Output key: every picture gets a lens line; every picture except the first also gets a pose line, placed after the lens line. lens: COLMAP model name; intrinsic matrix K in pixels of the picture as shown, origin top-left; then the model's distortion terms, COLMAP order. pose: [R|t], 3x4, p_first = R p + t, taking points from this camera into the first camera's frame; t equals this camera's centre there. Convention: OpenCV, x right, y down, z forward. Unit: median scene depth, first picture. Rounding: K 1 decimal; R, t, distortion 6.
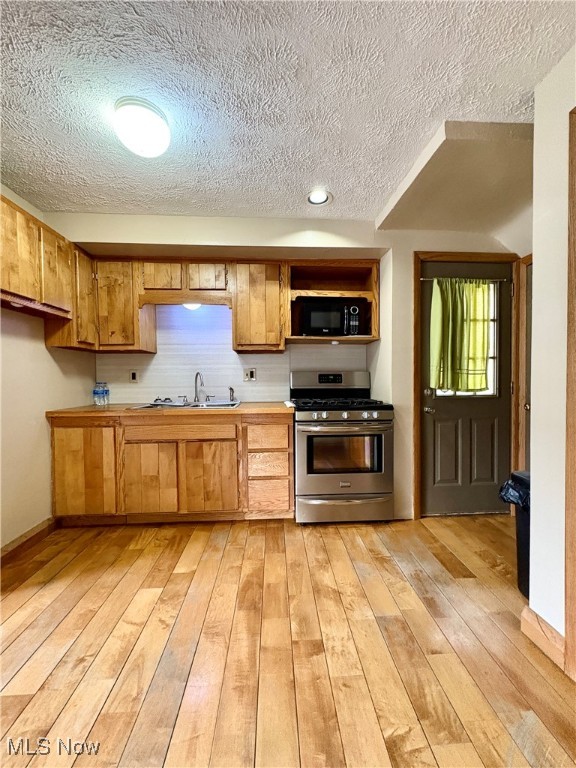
lens RADIAL K [[305.4, 0, 288.2], [0, 305.4, 385.9], [0, 0, 1]] dist [0.000727, 0.000071]
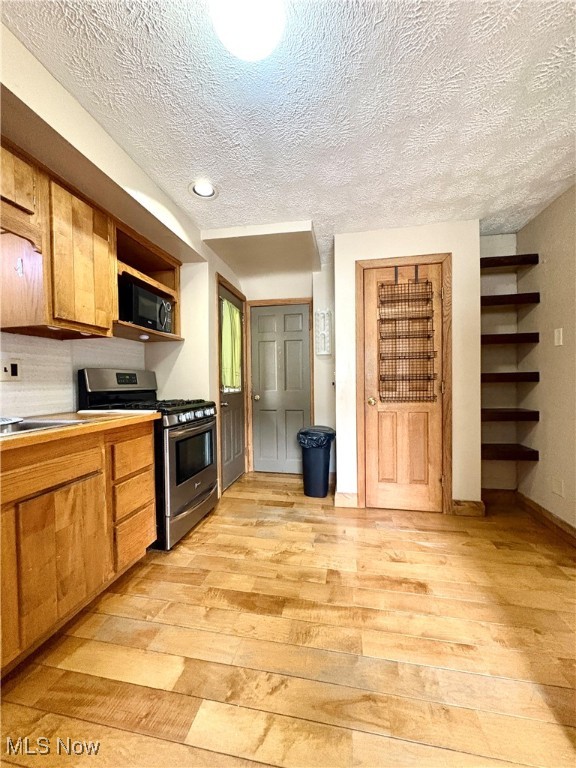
lens RADIAL K [[305.4, 0, 288.2], [0, 305.4, 385.9], [0, 0, 1]] dist [0.000727, 0.000071]
pose [[0.240033, -0.010593, 0.970707, -0.695955], [0.036203, 0.999343, 0.001953, 0.012562], [-0.970089, 0.034674, 0.240259, 0.468187]]
